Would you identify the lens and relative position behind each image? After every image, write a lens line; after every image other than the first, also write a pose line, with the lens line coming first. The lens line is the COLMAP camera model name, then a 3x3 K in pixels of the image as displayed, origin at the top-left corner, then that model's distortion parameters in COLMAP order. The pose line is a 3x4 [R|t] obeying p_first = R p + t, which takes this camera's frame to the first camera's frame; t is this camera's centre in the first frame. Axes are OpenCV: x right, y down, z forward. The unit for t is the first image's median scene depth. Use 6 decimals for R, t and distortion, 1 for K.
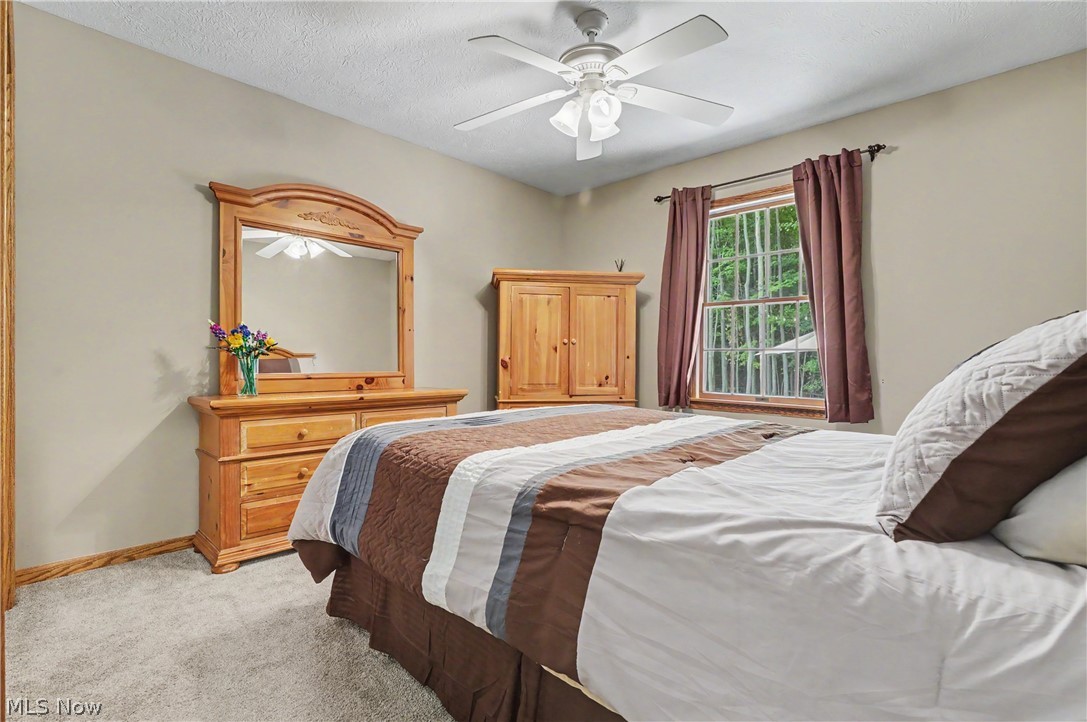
lens RADIAL K [[501.2, 0, 545.6], [0, 501.2, 360.8], [0, 0, 1]] dist [-0.012127, 0.001442]
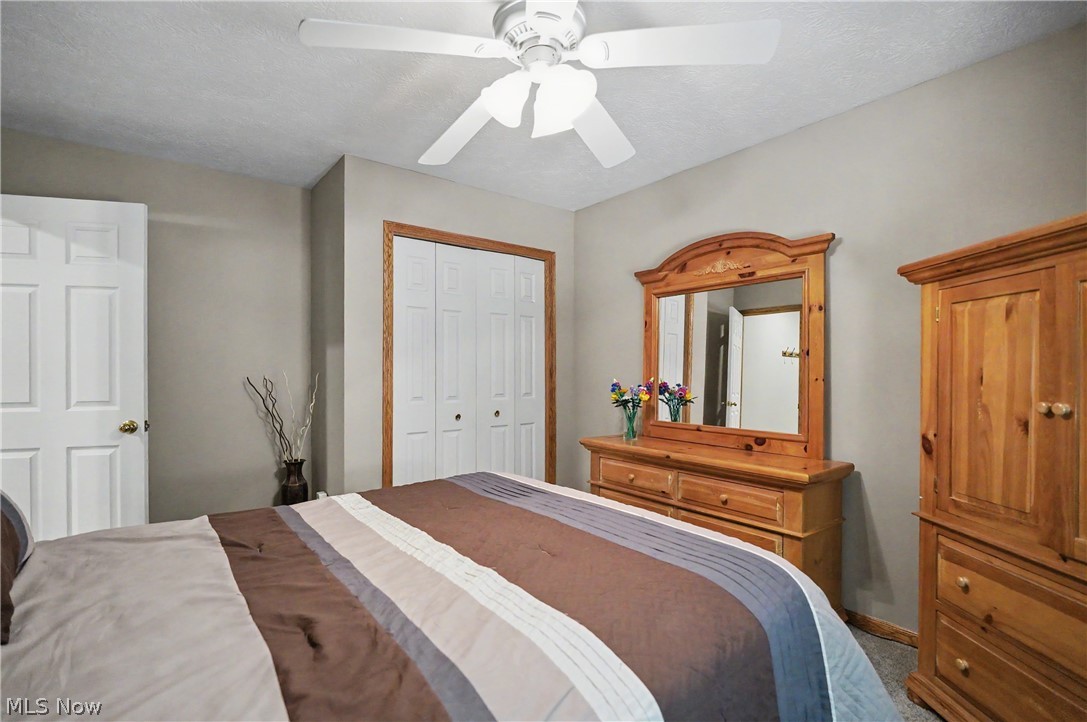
lens RADIAL K [[501.2, 0, 544.3], [0, 501.2, 365.5], [0, 0, 1]] dist [-0.012127, 0.001442]
pose [[-0.156449, -0.018227, -0.987518, 0.532244], [-0.003958, 0.999833, -0.017828, -0.070864], [0.987678, 0.001119, -0.156495, 0.763472]]
